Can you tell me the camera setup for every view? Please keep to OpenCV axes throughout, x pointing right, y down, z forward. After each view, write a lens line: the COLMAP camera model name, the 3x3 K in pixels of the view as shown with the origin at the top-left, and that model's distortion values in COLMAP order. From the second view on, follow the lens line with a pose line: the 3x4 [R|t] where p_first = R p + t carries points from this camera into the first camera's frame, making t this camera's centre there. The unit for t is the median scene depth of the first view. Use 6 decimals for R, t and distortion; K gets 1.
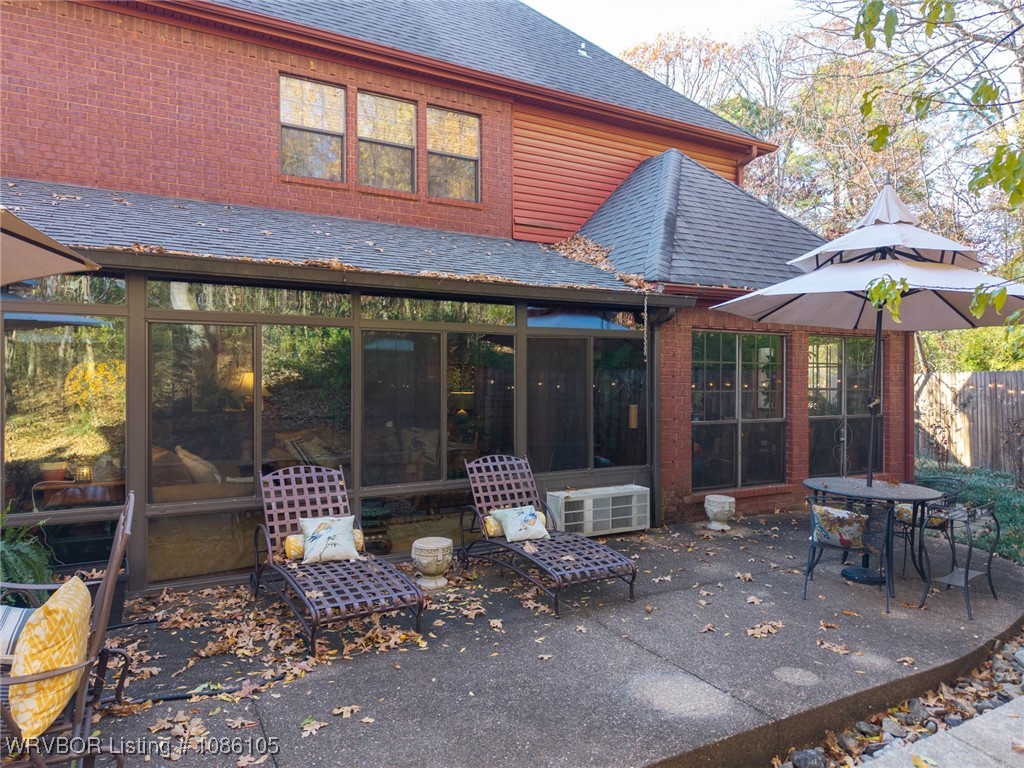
lens RADIAL K [[685.9, 0, 514.3], [0, 685.9, 384.6], [0, 0, 1]] dist [0.023232, -0.017213]
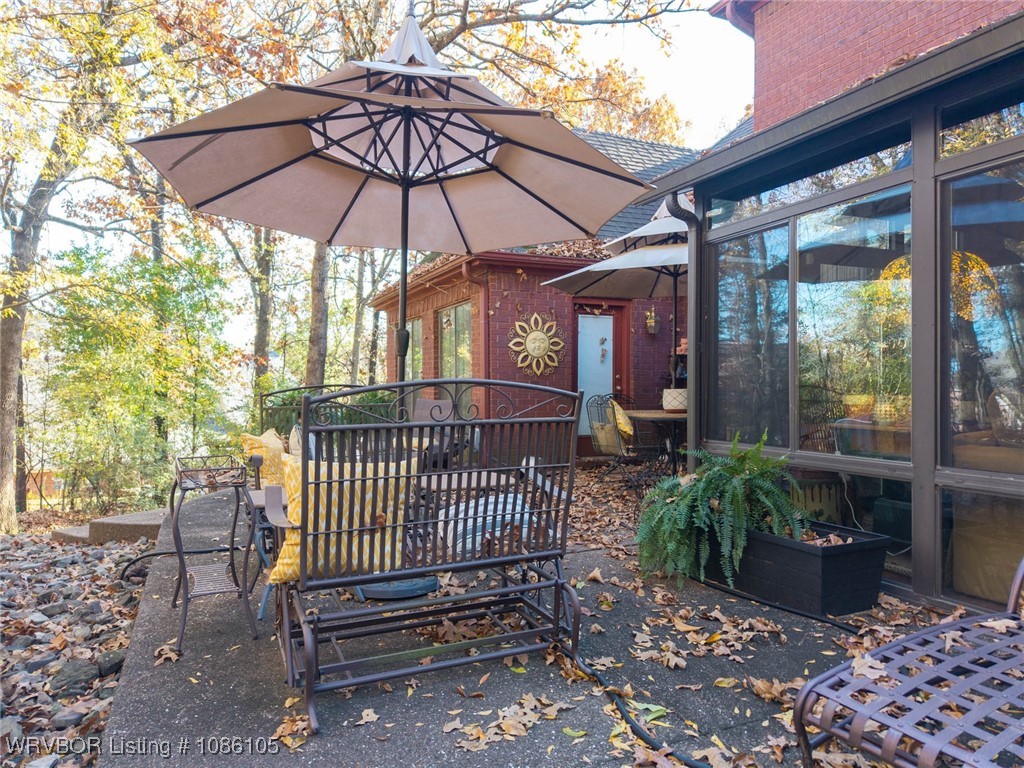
lens RADIAL K [[685.9, 0, 512.7], [0, 685.9, 385.1], [0, 0, 1]] dist [0.023232, -0.017213]
pose [[-0.088354, -0.002732, -0.996085, 0.119916], [-0.000339, 0.999996, -0.002713, 0.085590], [0.996089, 0.000098, -0.088354, 0.565232]]
